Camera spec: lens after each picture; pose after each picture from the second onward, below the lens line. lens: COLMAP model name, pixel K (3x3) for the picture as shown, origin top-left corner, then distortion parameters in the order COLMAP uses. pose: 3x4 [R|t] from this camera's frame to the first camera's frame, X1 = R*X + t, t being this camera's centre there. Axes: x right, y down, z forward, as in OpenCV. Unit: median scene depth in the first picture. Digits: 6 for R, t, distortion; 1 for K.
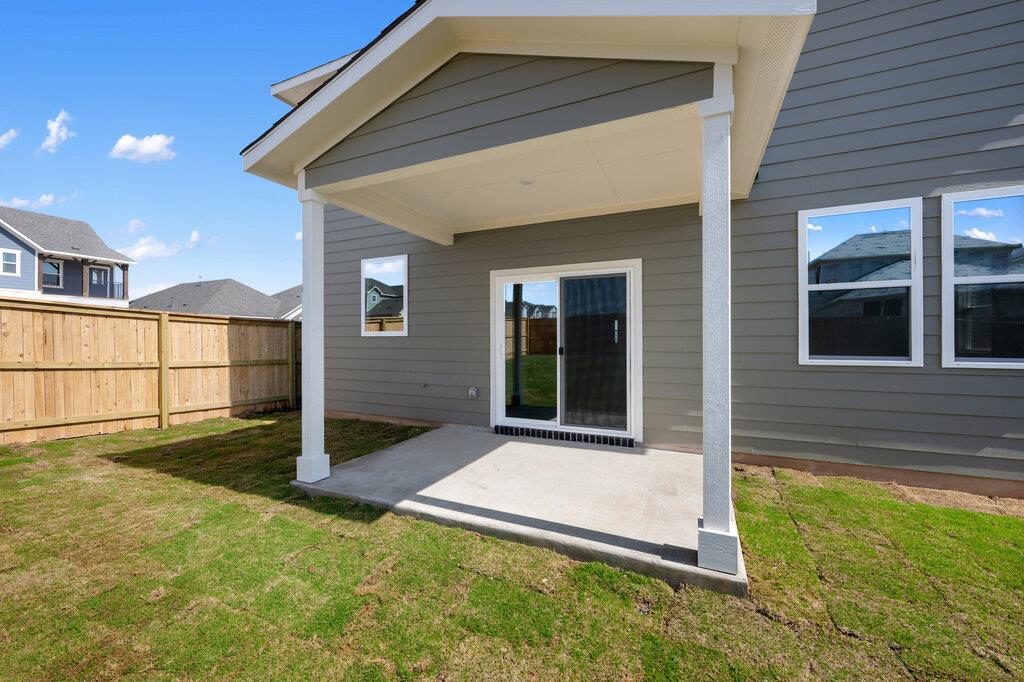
lens RADIAL K [[405.8, 0, 512.4], [0, 405.8, 338.5], [0, 0, 1]] dist [-0.001373, -0.000066]
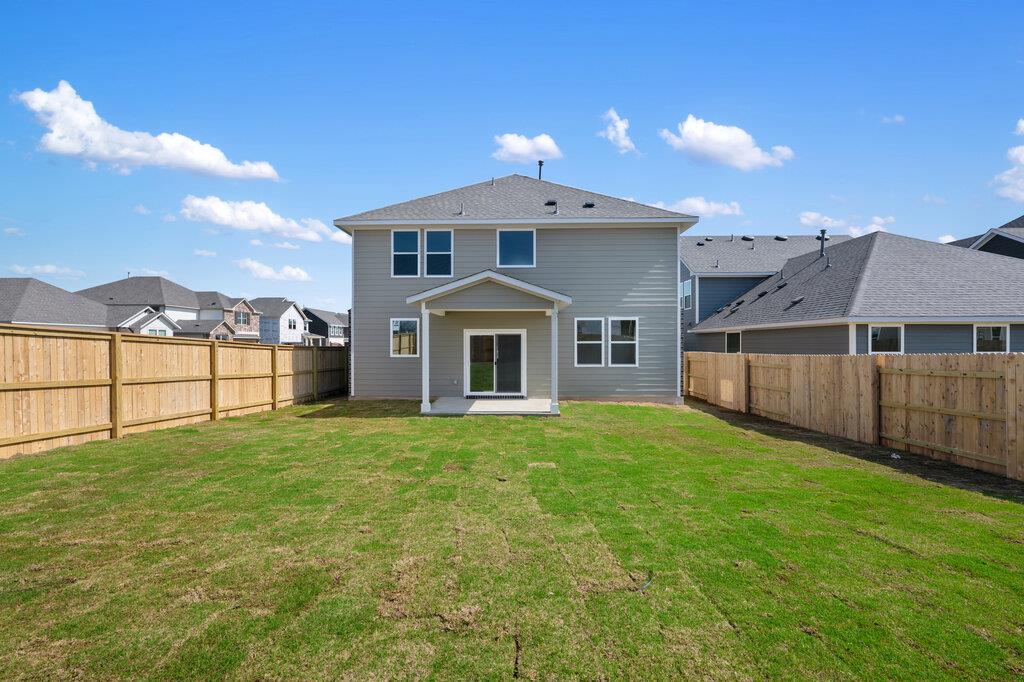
lens RADIAL K [[411.3, 0, 513.3], [0, 411.3, 343.7], [0, 0, 1]] dist [0.078746, 0.000011]
pose [[0.916955, 0.002918, 0.398980, -0.848803], [-0.001337, 0.999990, -0.004240, -0.085466], [-0.398988, 0.003354, 0.916950, -1.469969]]
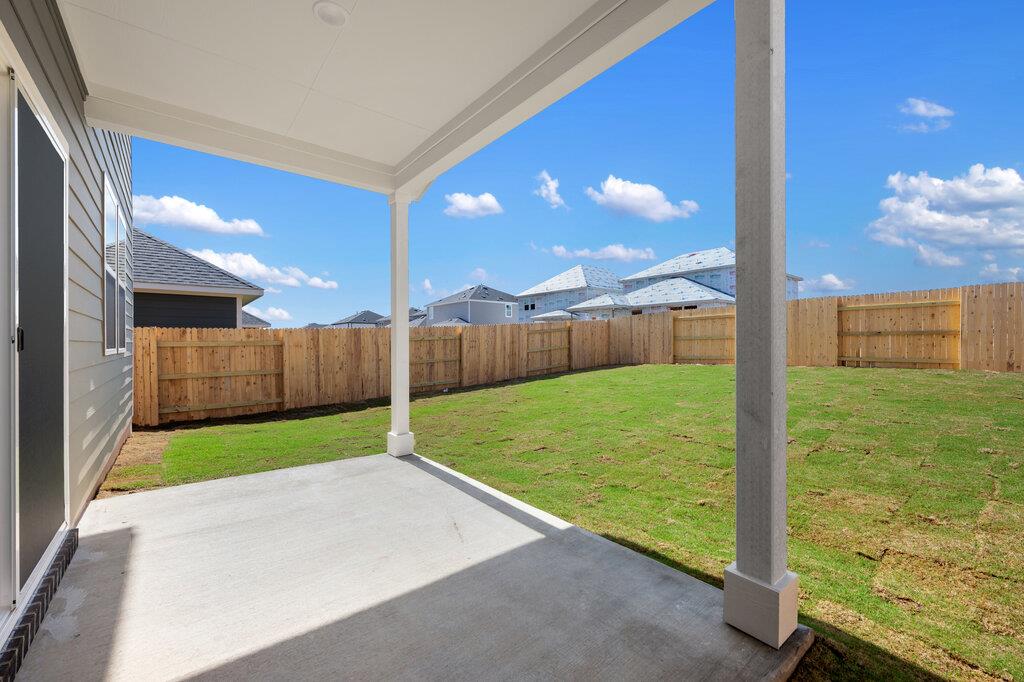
lens RADIAL K [[407.8, 0, 510.3], [0, 407.8, 345.5], [0, 0, 1]] dist [-0.000214, -0.000109]
pose [[-0.903088, 0.005380, 0.429421, -0.351502], [0.007072, 0.999972, 0.002345, 0.041056], [-0.429397, 0.005154, -0.903101, 1.203531]]
